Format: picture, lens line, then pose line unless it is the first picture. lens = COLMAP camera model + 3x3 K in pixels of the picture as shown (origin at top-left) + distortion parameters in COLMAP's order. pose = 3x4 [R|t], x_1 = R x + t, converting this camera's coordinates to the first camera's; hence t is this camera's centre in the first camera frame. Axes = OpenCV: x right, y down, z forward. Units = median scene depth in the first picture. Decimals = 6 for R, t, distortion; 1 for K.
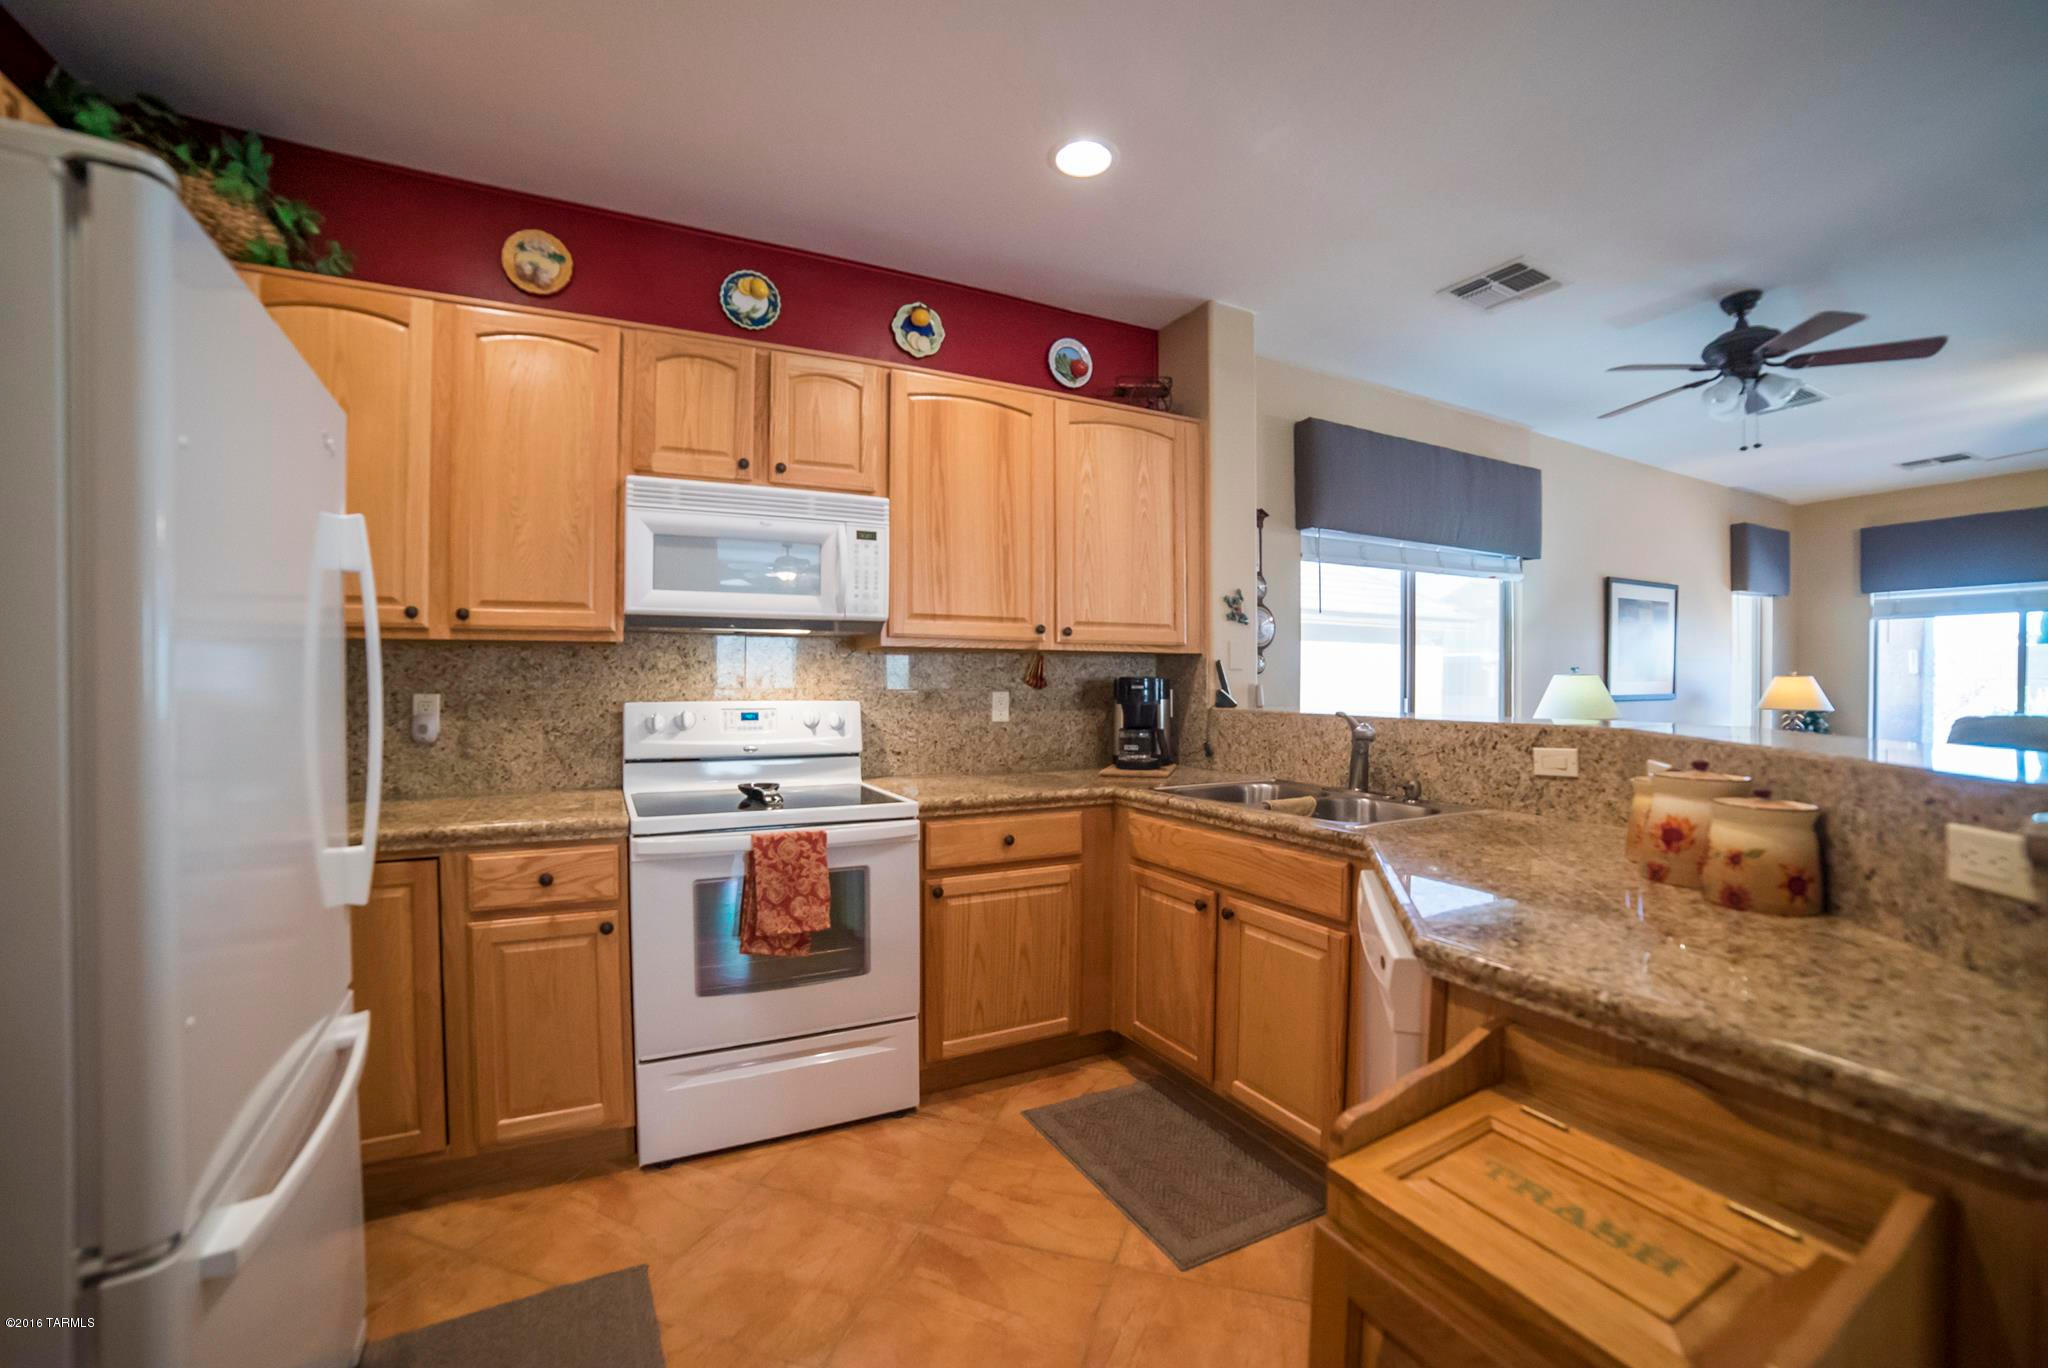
lens RADIAL K [[845.7, 0, 1020.9], [0, 845.7, 687.4], [0, 0, 1]] dist [-0.106299, 0.037981]
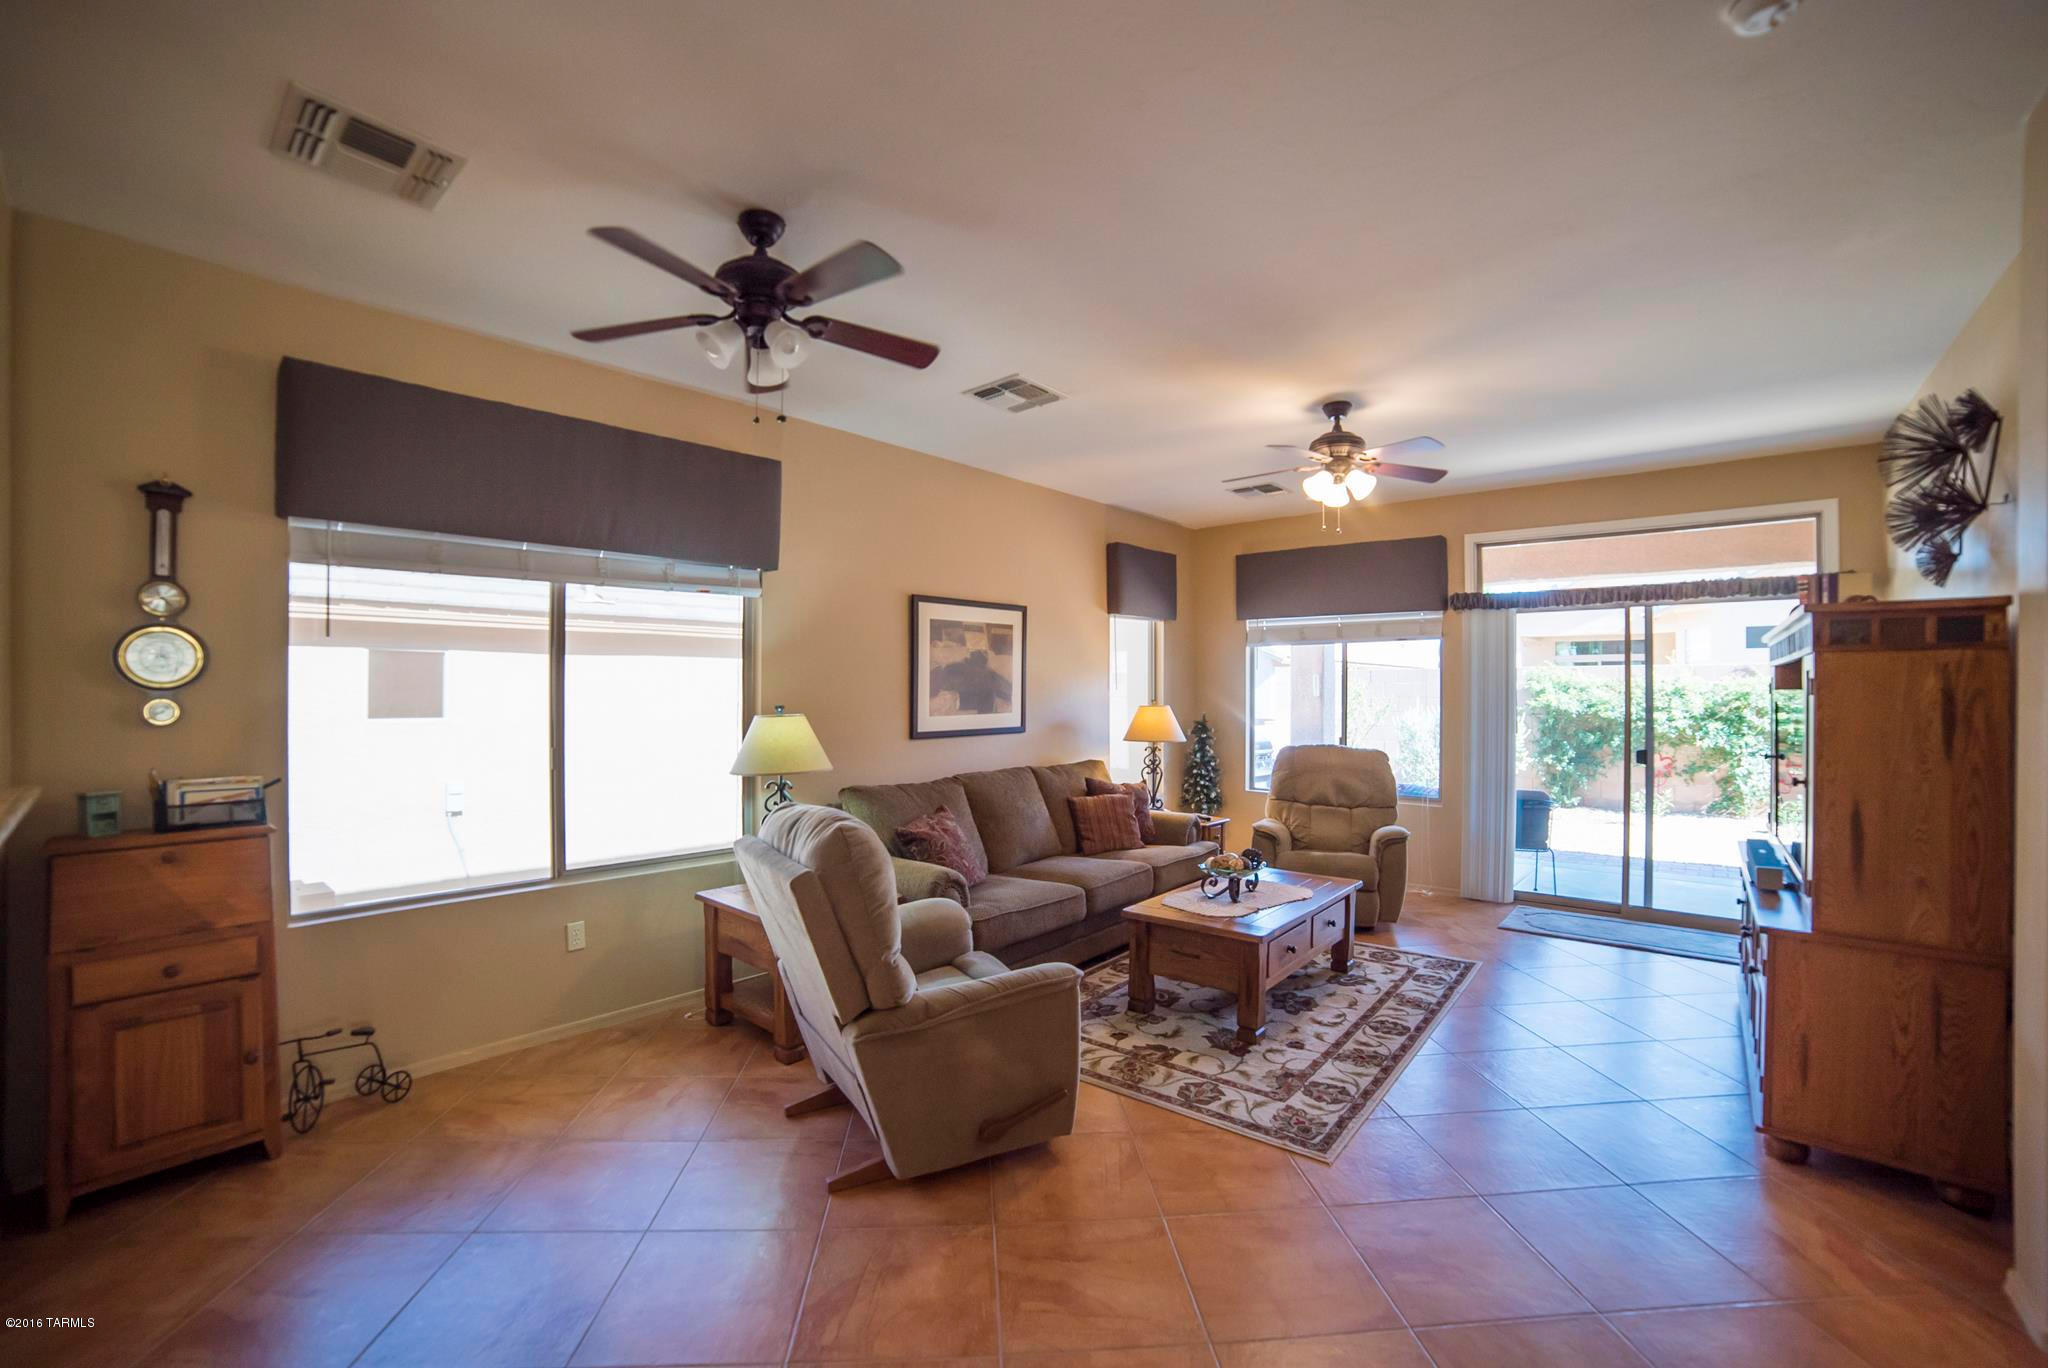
lens RADIAL K [[845.7, 0, 1020.9], [0, 845.7, 687.4], [0, 0, 1]] dist [-0.106299, 0.037981]
pose [[0.933296, 0.000846, 0.359106, 0.673958], [0.003320, 0.999934, -0.010985, -0.036918], [-0.359092, 0.011445, 0.933232, 0.155369]]
